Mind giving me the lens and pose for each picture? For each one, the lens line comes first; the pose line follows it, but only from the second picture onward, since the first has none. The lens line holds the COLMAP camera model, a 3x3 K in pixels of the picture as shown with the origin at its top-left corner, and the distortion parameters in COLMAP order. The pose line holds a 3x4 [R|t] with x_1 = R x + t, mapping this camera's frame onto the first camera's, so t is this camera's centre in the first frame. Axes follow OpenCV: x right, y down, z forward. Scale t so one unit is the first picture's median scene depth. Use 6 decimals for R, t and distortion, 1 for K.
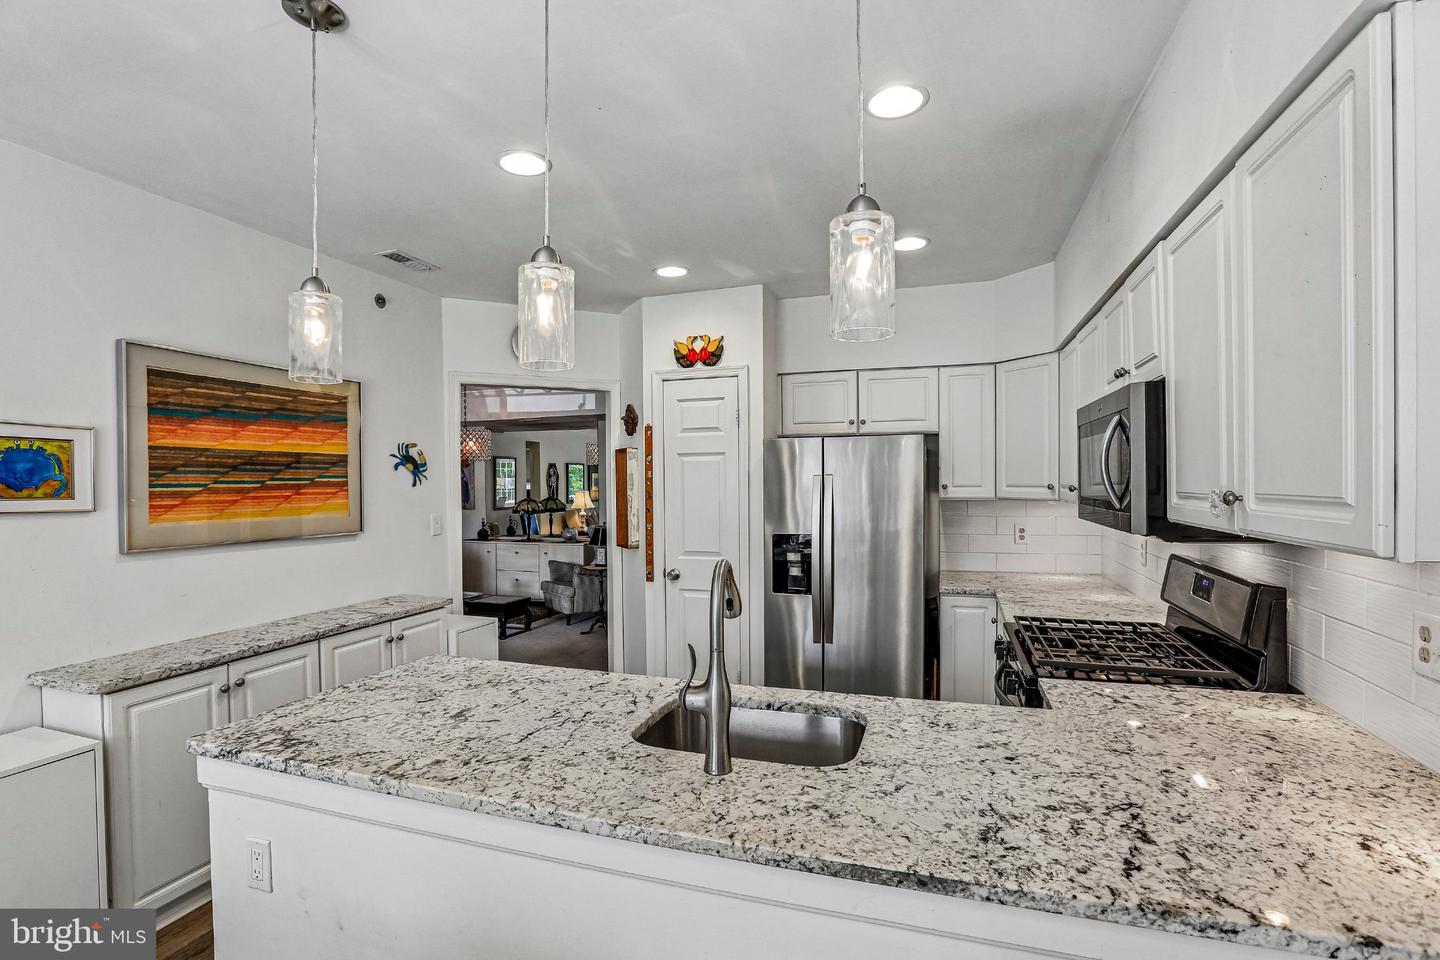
lens RADIAL K [[670.8, 0, 722.6], [0, 670.8, 480.7], [0, 0, 1]] dist [-0.028894, 0.002634]
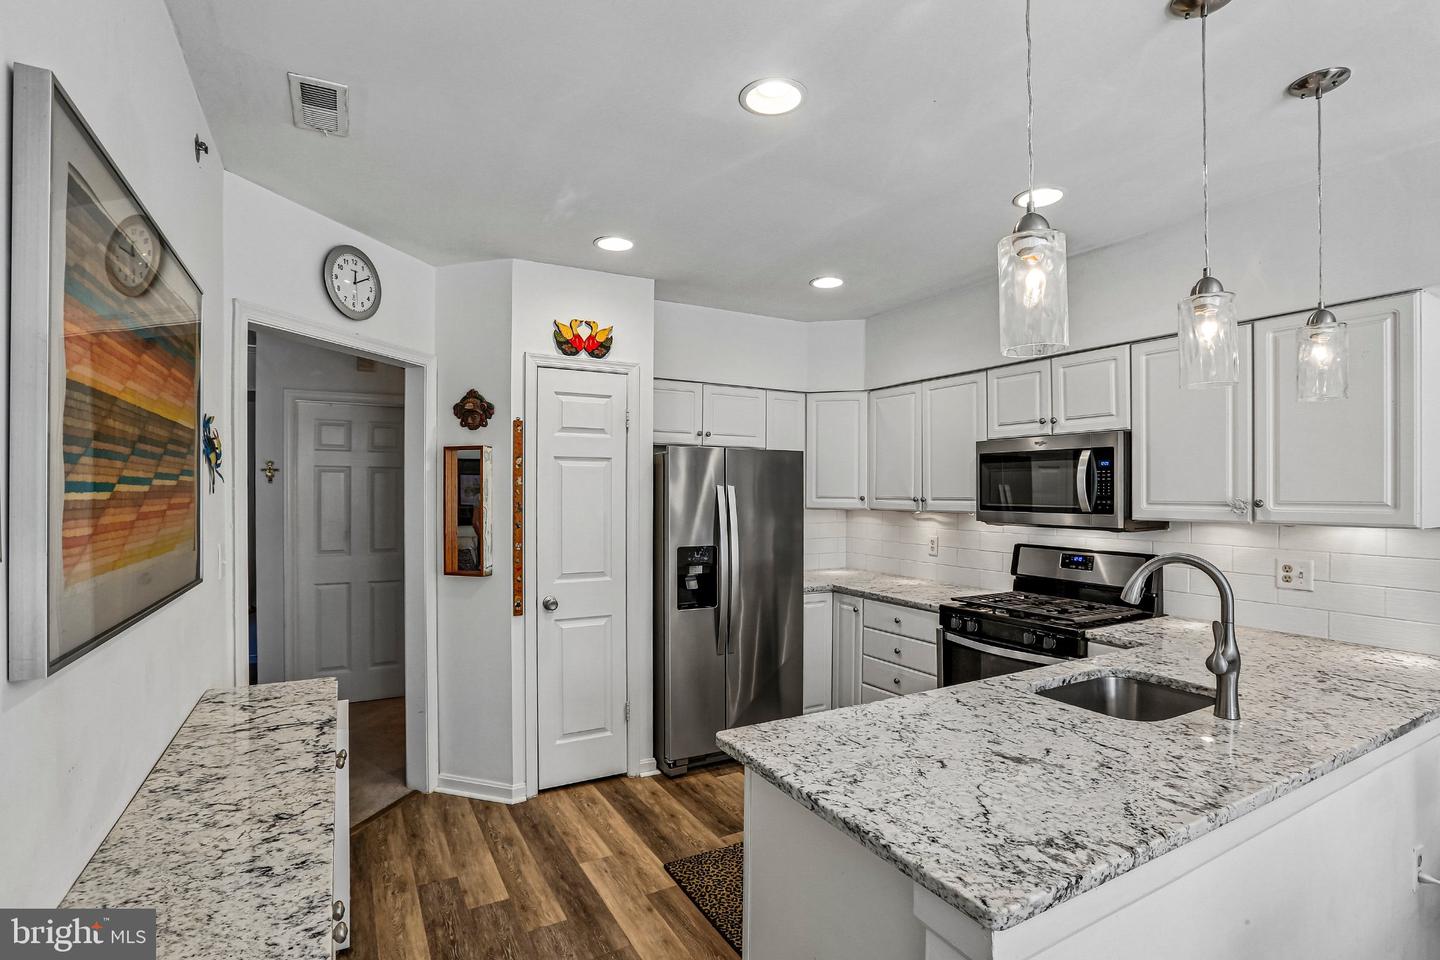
lens RADIAL K [[670.8, 0, 721.3], [0, 670.8, 487.8], [0, 0, 1]] dist [-0.028894, 0.002634]
pose [[0.674287, 0.013457, 0.738347, -0.556751], [-0.008912, 0.999909, -0.010085, 0.004635], [-0.738416, 0.000220, 0.674346, 0.299973]]
